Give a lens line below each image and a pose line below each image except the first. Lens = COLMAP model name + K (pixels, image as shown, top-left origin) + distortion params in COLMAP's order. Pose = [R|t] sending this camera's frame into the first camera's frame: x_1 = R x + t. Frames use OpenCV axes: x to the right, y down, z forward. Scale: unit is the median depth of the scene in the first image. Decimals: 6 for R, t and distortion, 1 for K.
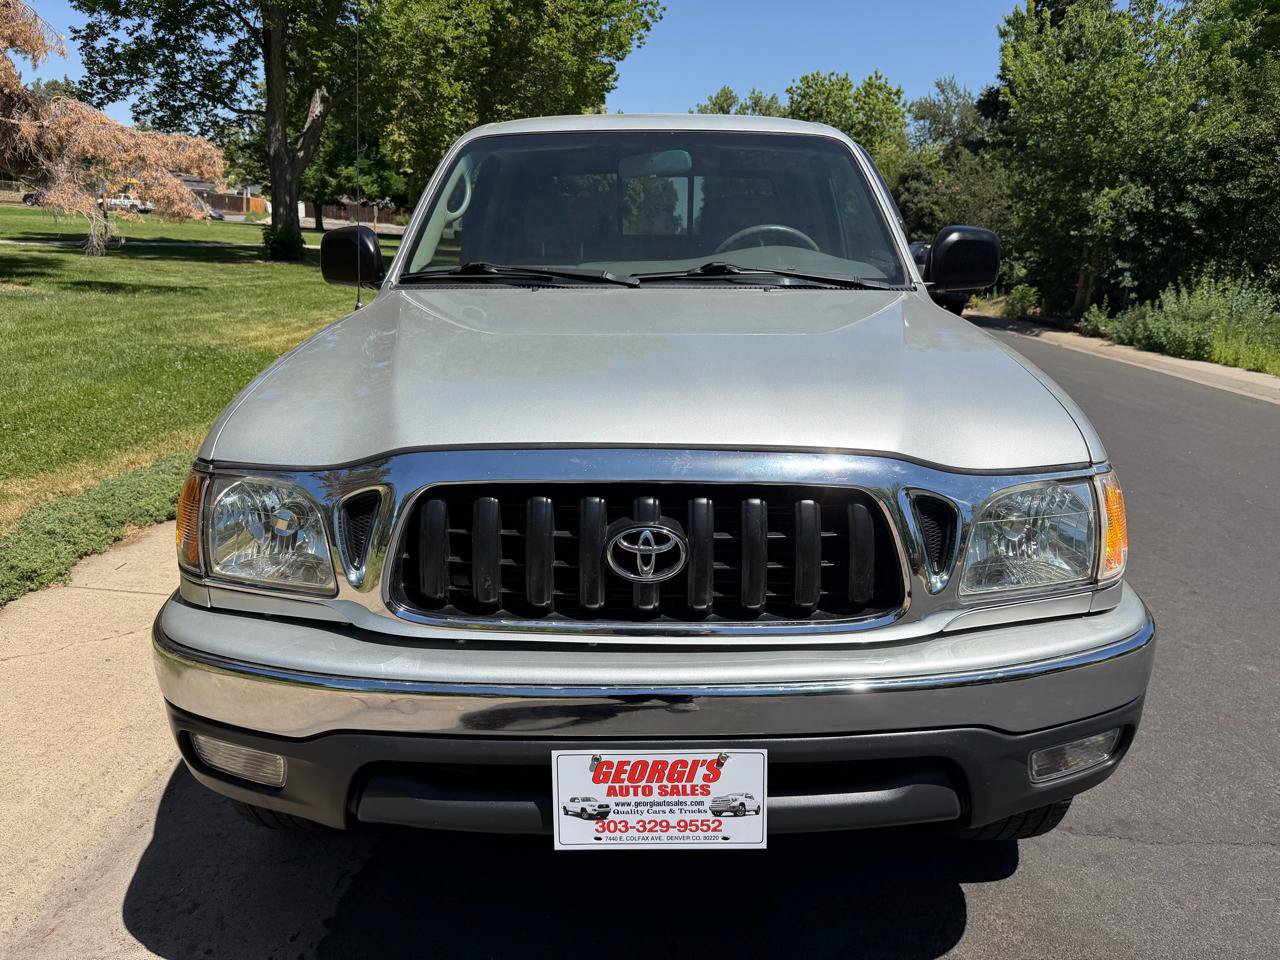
lens RADIAL K [[920.6, 0, 640.0], [0, 920.6, 480.0], [0, 0, 1]] dist [0.000200, -0.002038]
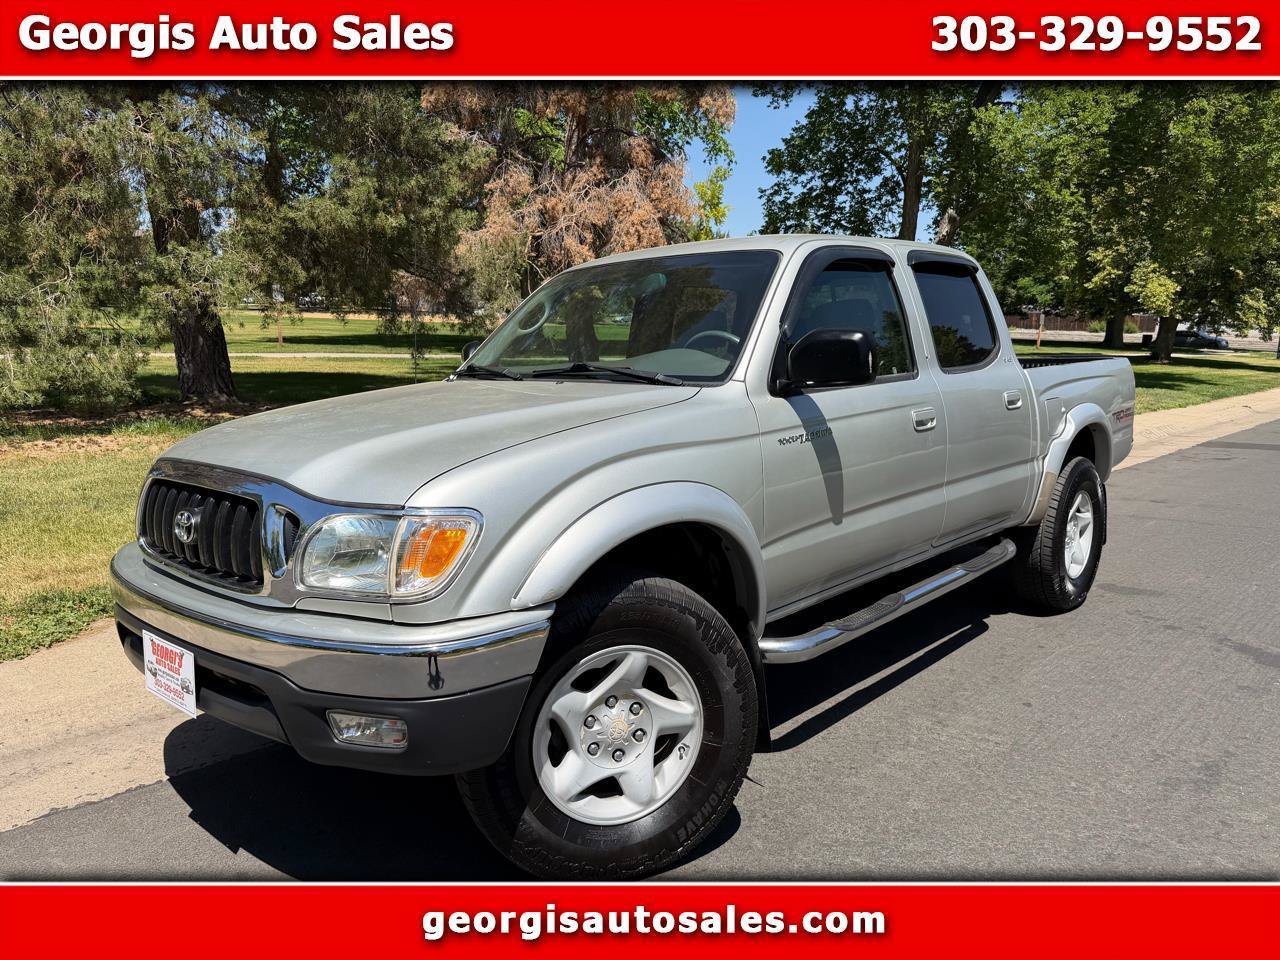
lens RADIAL K [[872.4, 0, 645.7], [0, 872.4, 529.7], [0, 0, 1]] dist [0.004137, -0.003356]
pose [[0.747092, 0.112408, -0.655148, 0.108206], [-0.145691, 0.989324, 0.003607, -0.002833], [0.648559, 0.092754, 0.755492, 0.021321]]
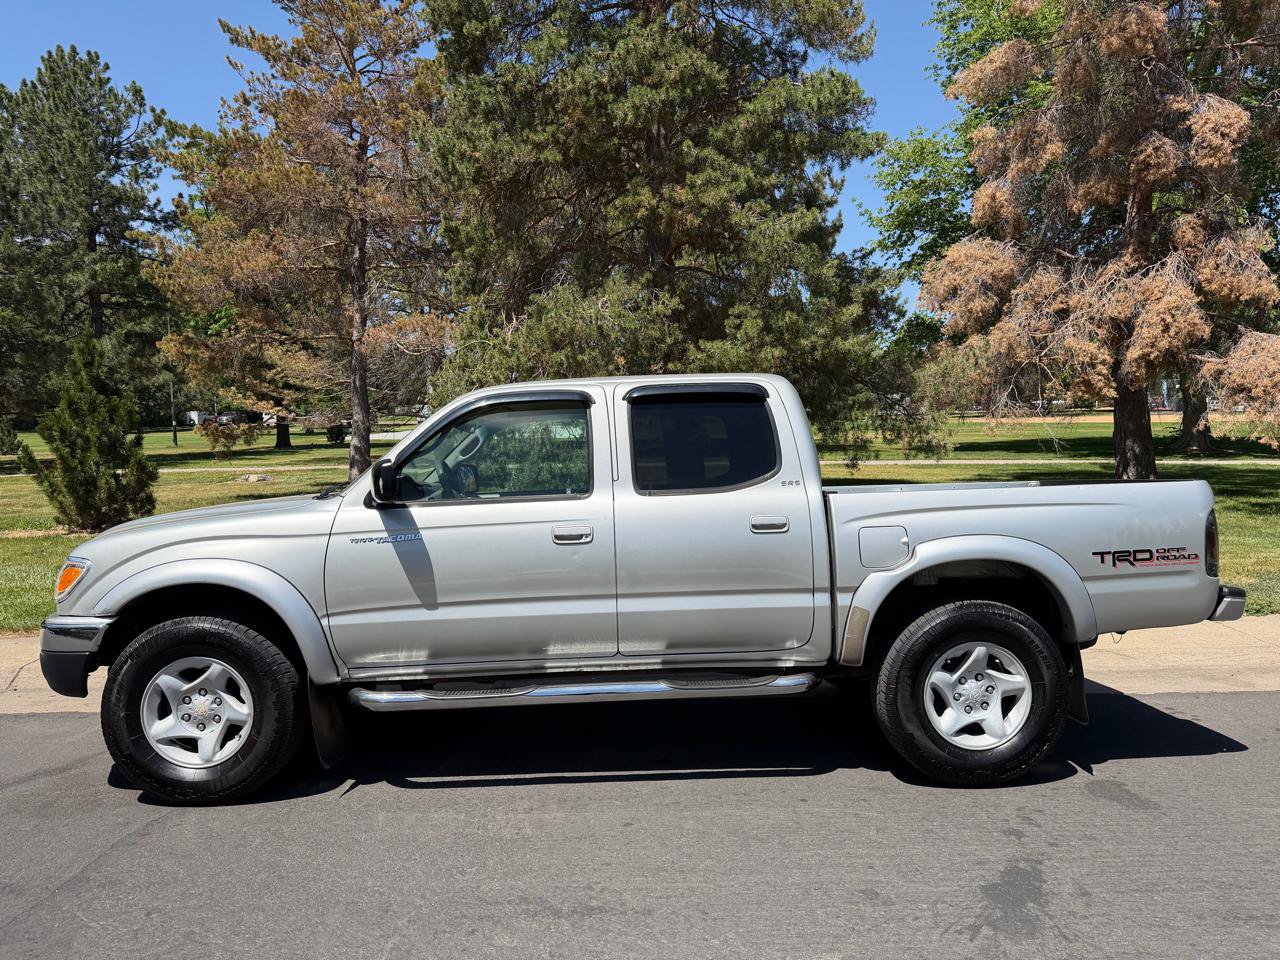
lens RADIAL K [[889.5, 0, 638.8], [0, 889.5, 502.1], [0, 0, 1]] dist [0.010175, -0.009955]
pose [[0.061637, 0.028821, -0.997682, 0.223826], [-0.232643, 0.972465, 0.013720, -0.042104], [0.970607, 0.231258, 0.066645, 0.173444]]
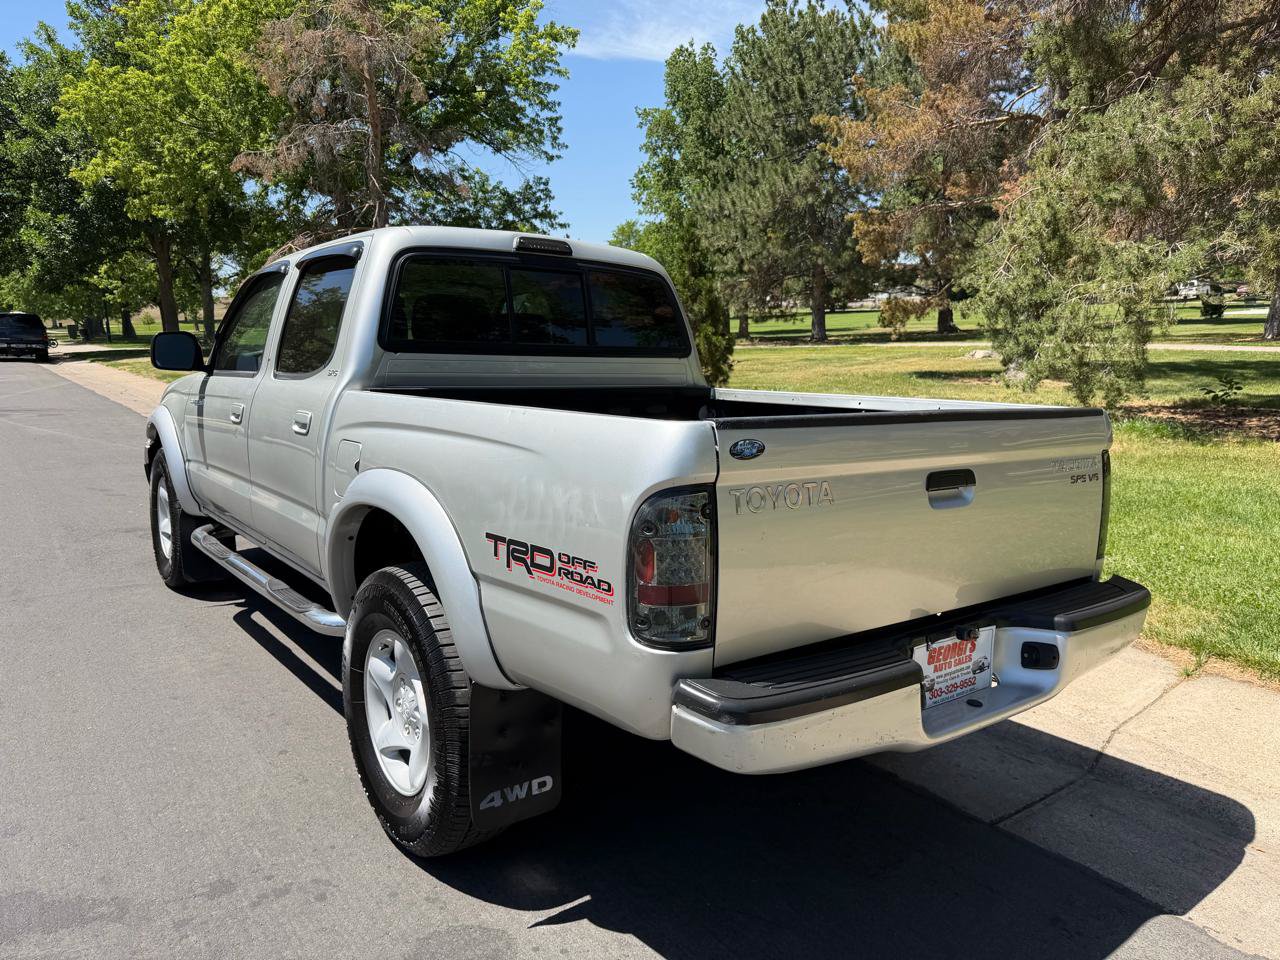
lens RADIAL K [[889.5, 0, 638.8], [0, 889.5, 502.1], [0, 0, 1]] dist [0.010175, -0.009955]
pose [[-0.769374, 0.091515, -0.632210, 0.094007], [-0.180870, 0.917977, 0.352993, -0.092062], [0.612658, 0.385931, -0.689715, 0.356353]]
